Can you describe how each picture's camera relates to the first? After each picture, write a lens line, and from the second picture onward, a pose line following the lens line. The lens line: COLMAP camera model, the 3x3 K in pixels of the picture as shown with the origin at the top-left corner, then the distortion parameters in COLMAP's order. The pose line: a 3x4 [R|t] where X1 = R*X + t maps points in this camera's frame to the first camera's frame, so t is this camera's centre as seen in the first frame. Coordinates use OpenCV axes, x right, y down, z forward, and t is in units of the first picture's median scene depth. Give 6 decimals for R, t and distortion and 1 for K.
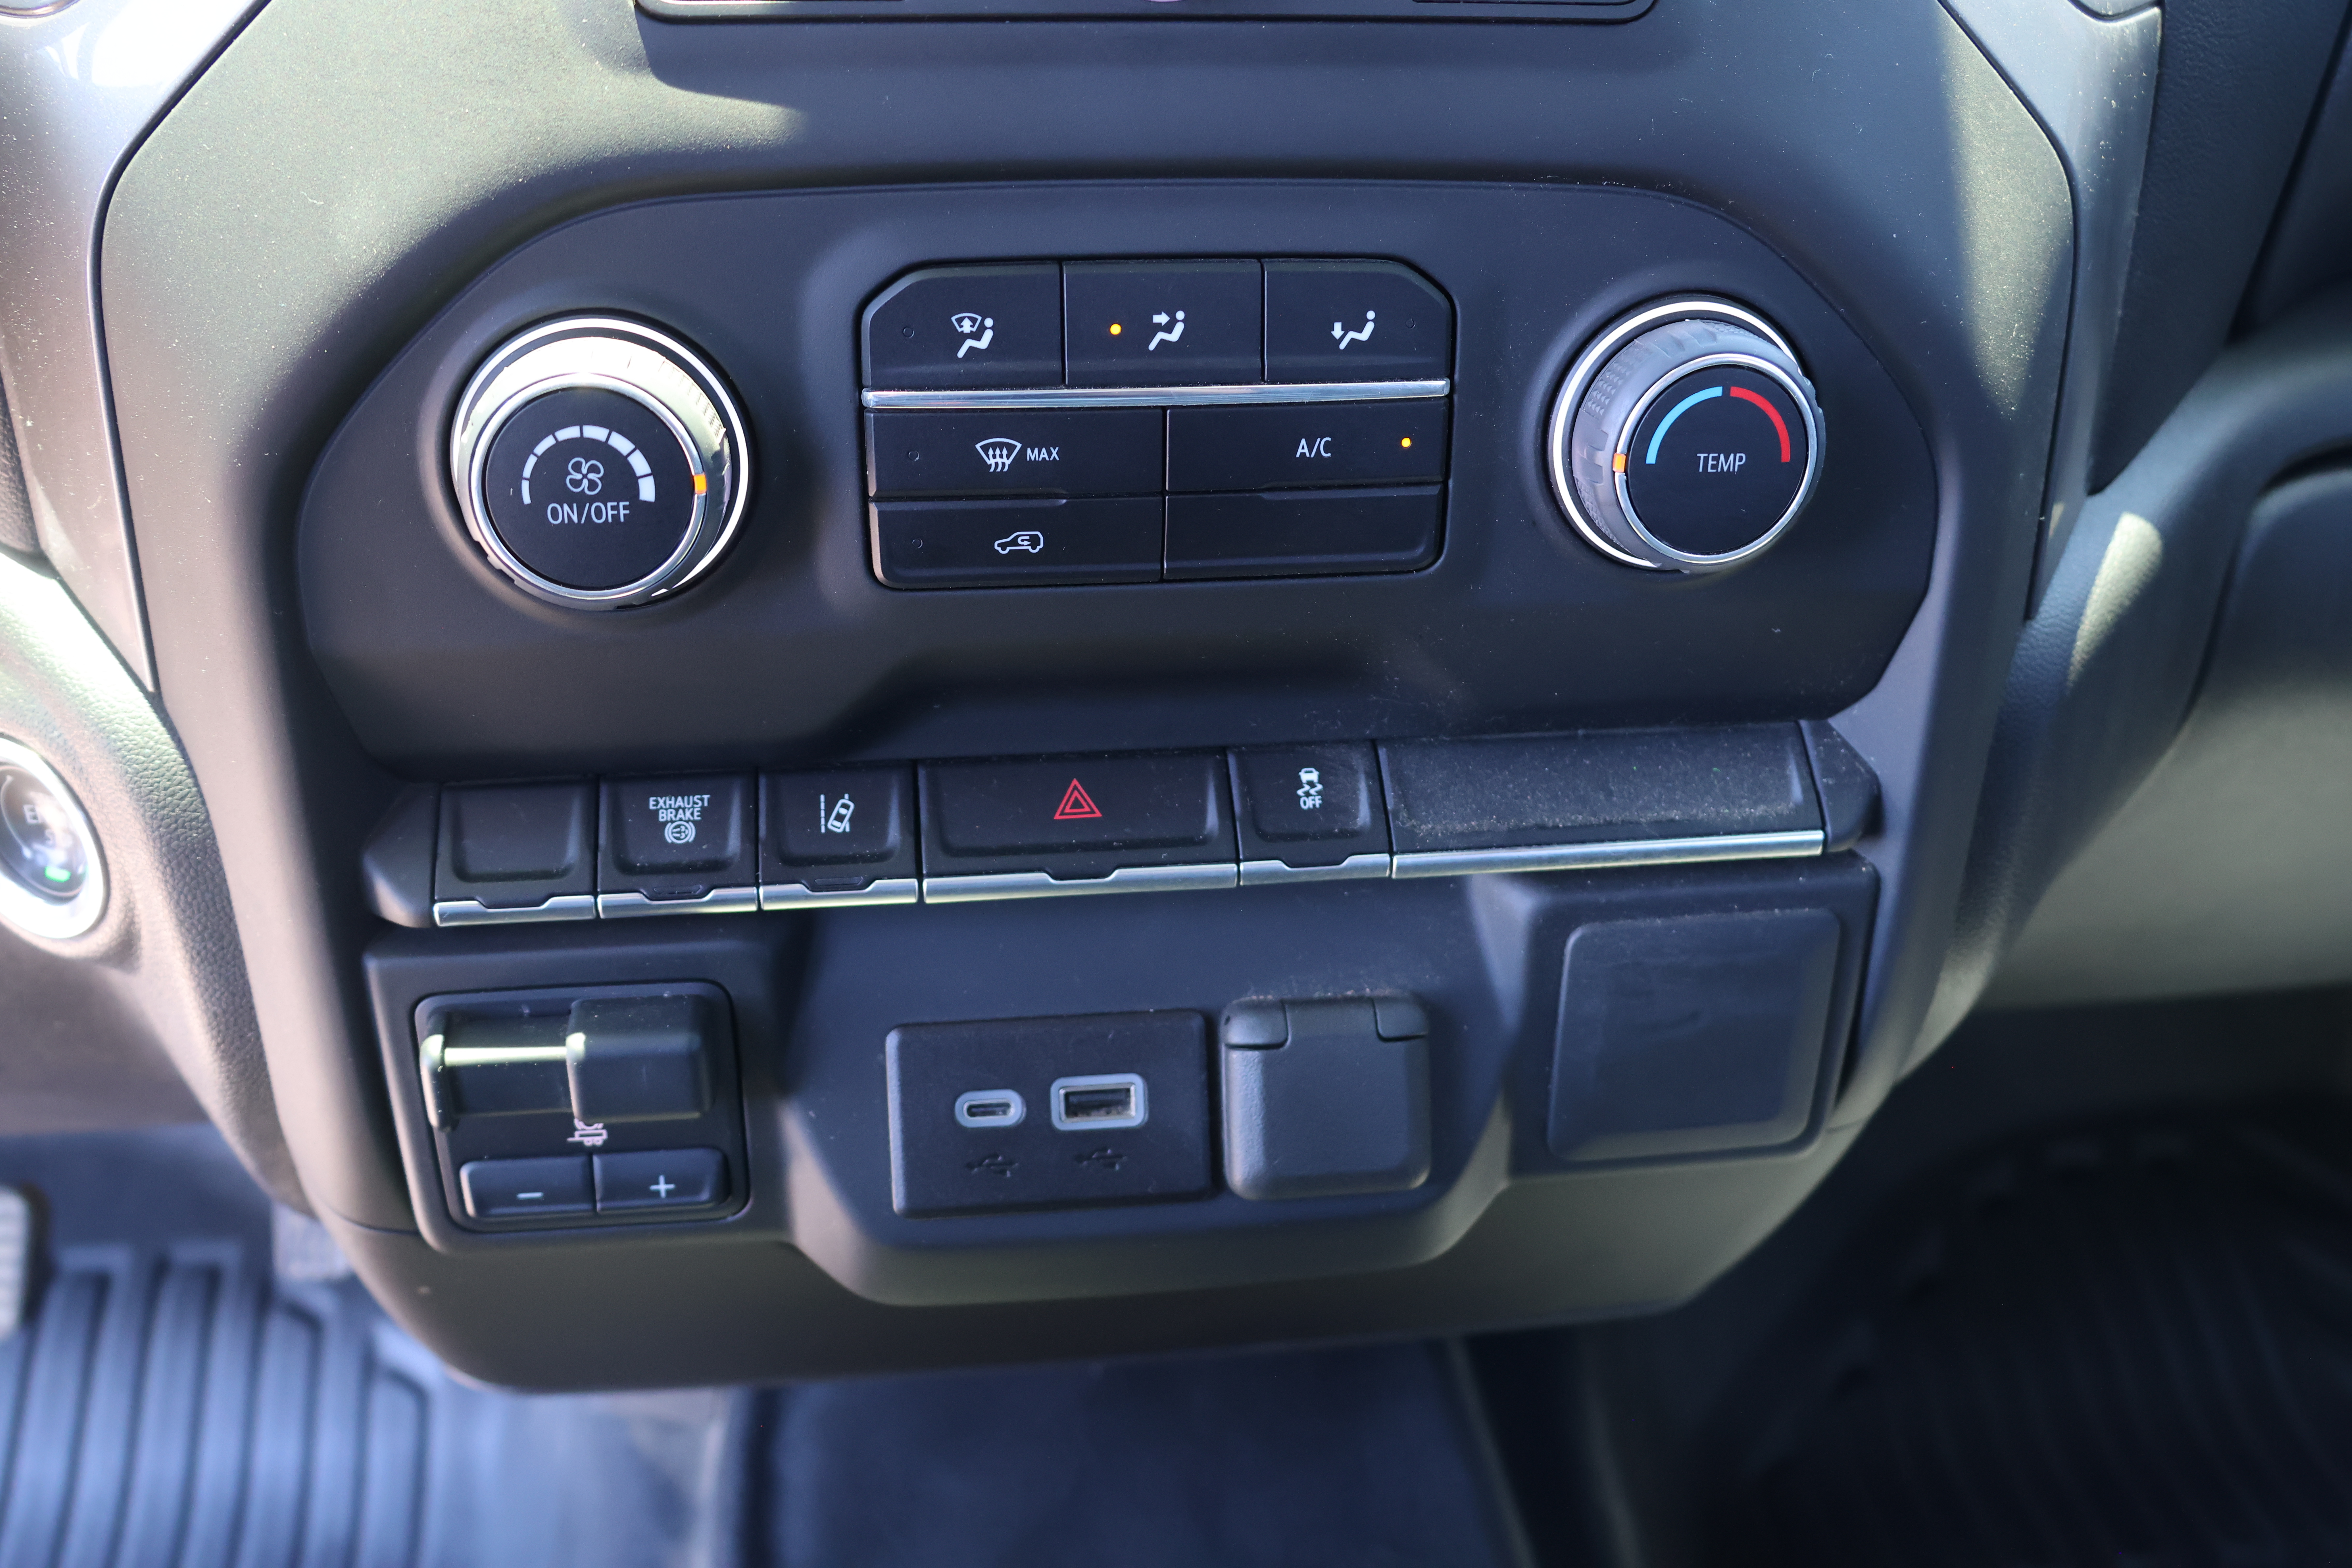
lens RADIAL K [[1969.7, 0, 1185.1], [0, 1969.7, 782.6], [0, 0, 1]] dist [-0.160759, 0.135674]
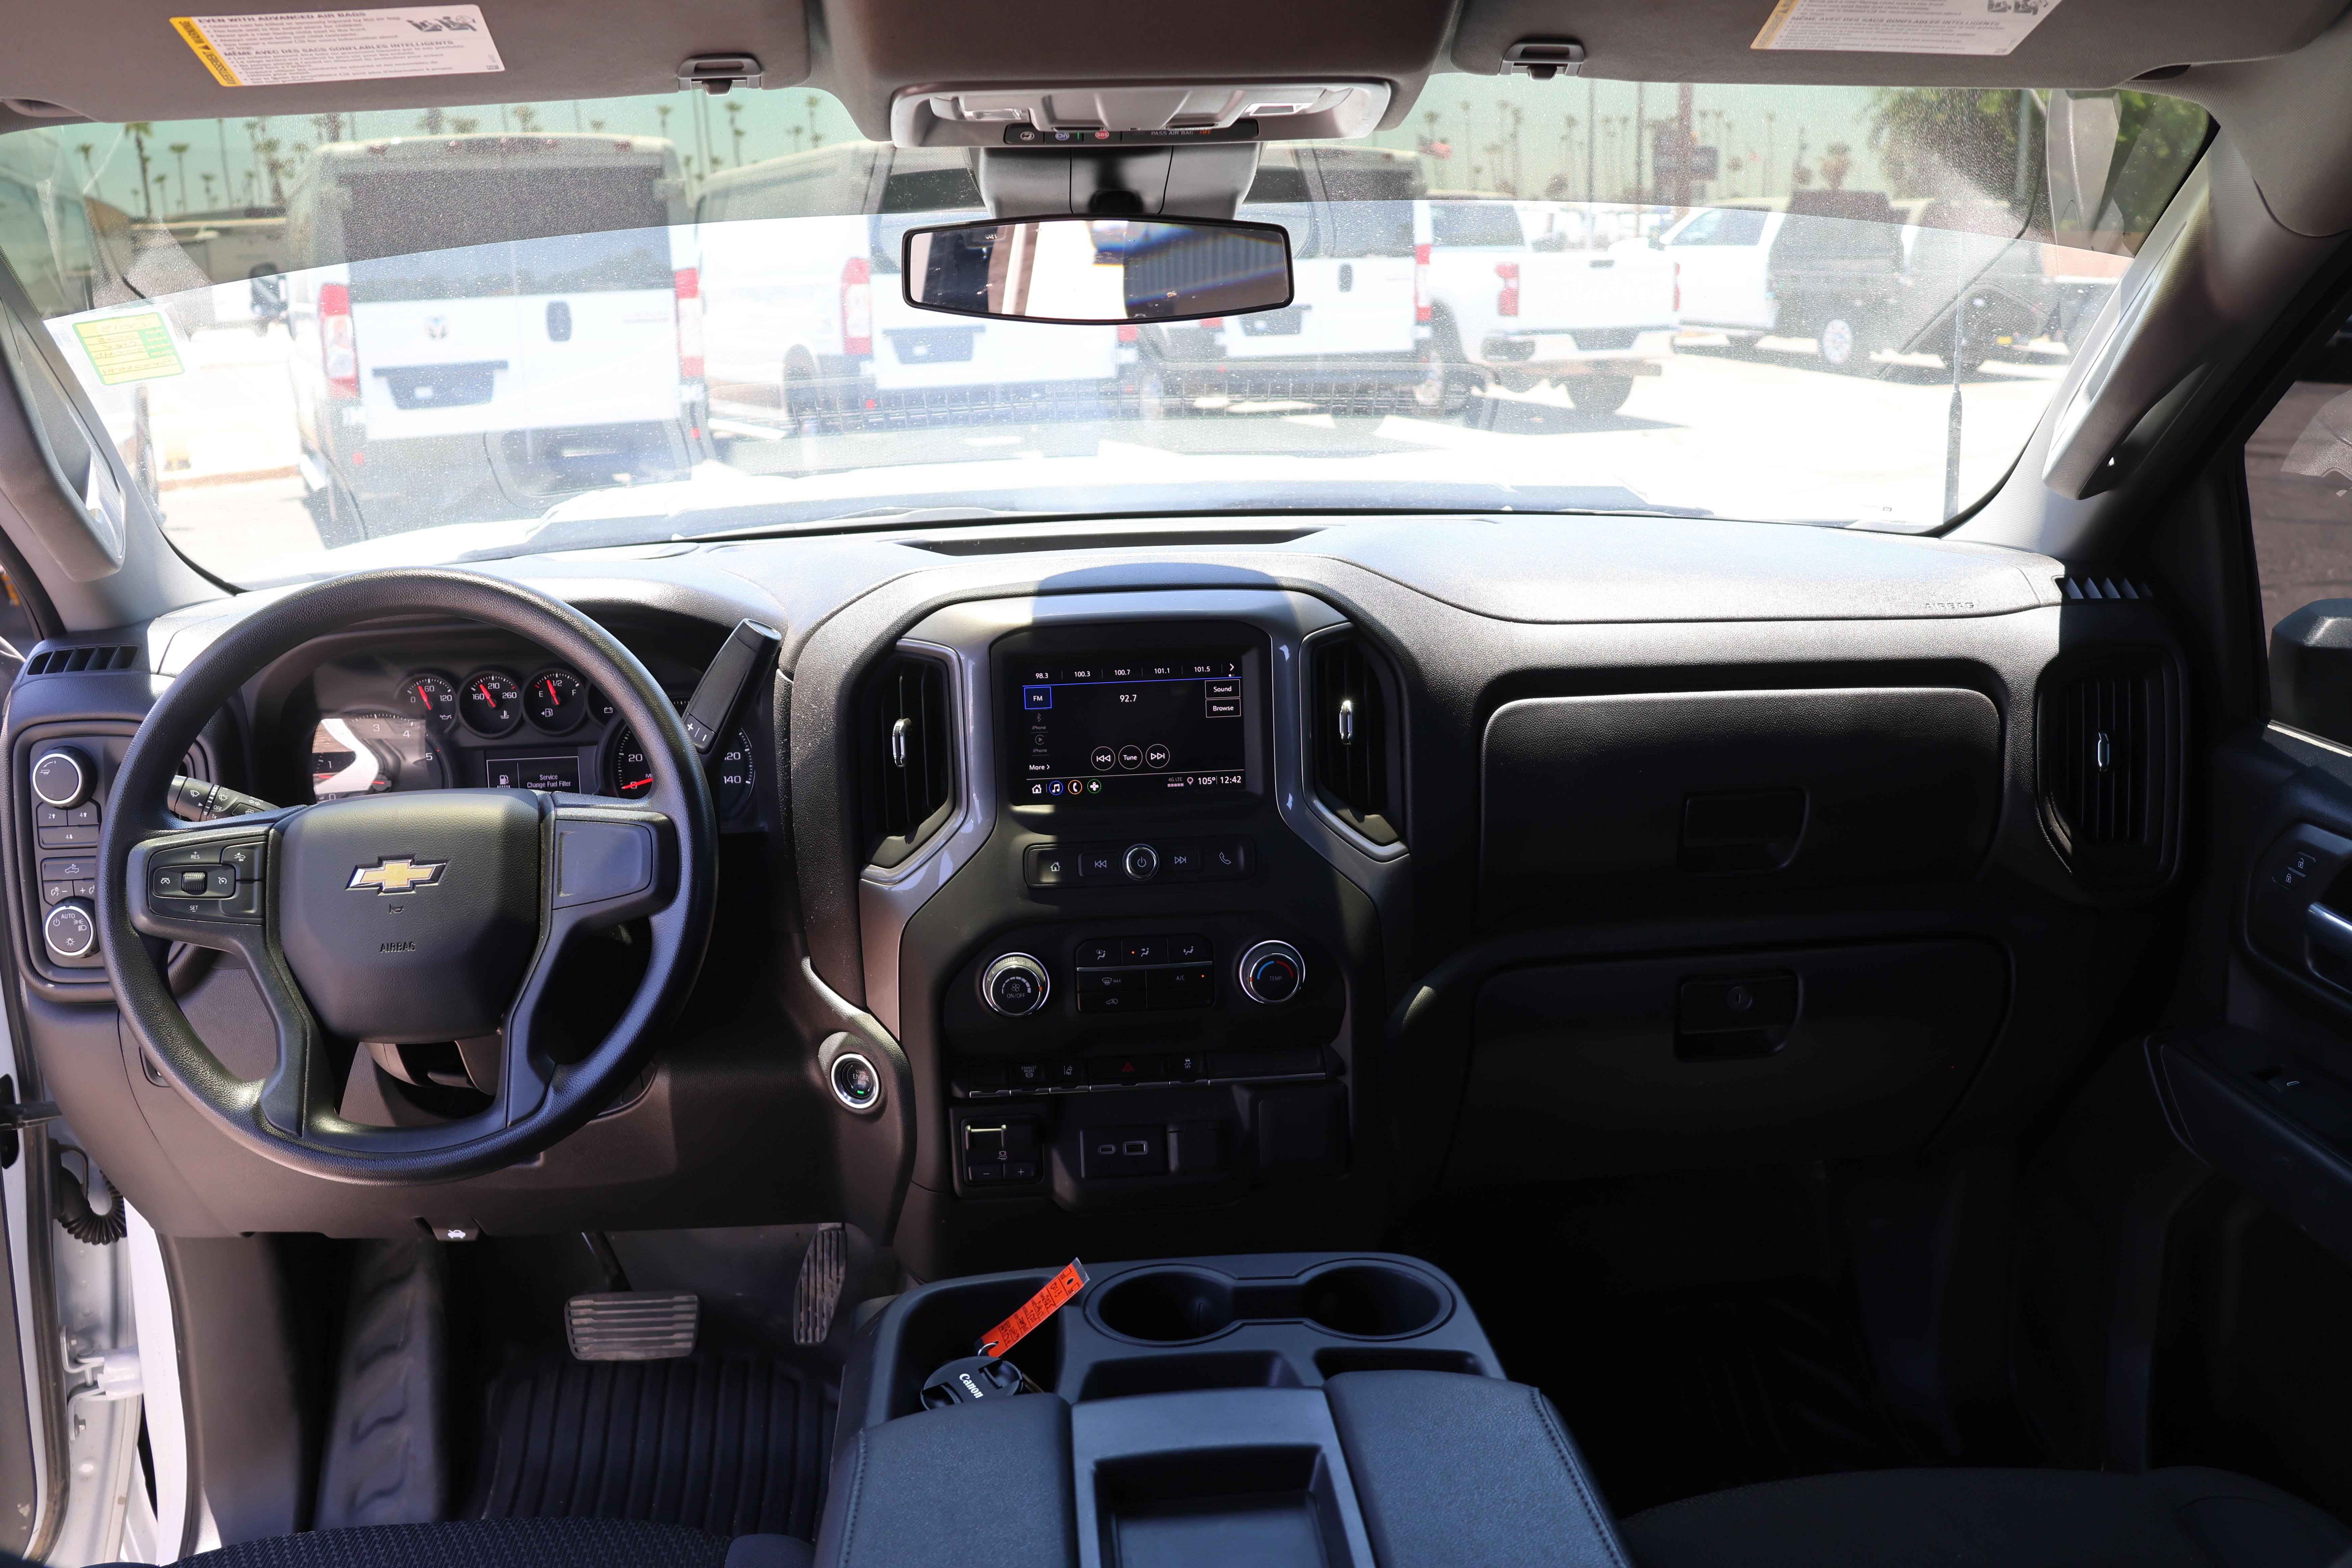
lens RADIAL K [[1969.7, 0, 1185.1], [0, 1969.7, 782.6], [0, 0, 1]] dist [-0.160759, 0.135674]
pose [[0.996802, -0.031231, -0.073560, 0.378369], [0.012243, 0.969287, -0.245626, 0.438872], [0.078971, 0.243940, 0.966570, -3.034333]]
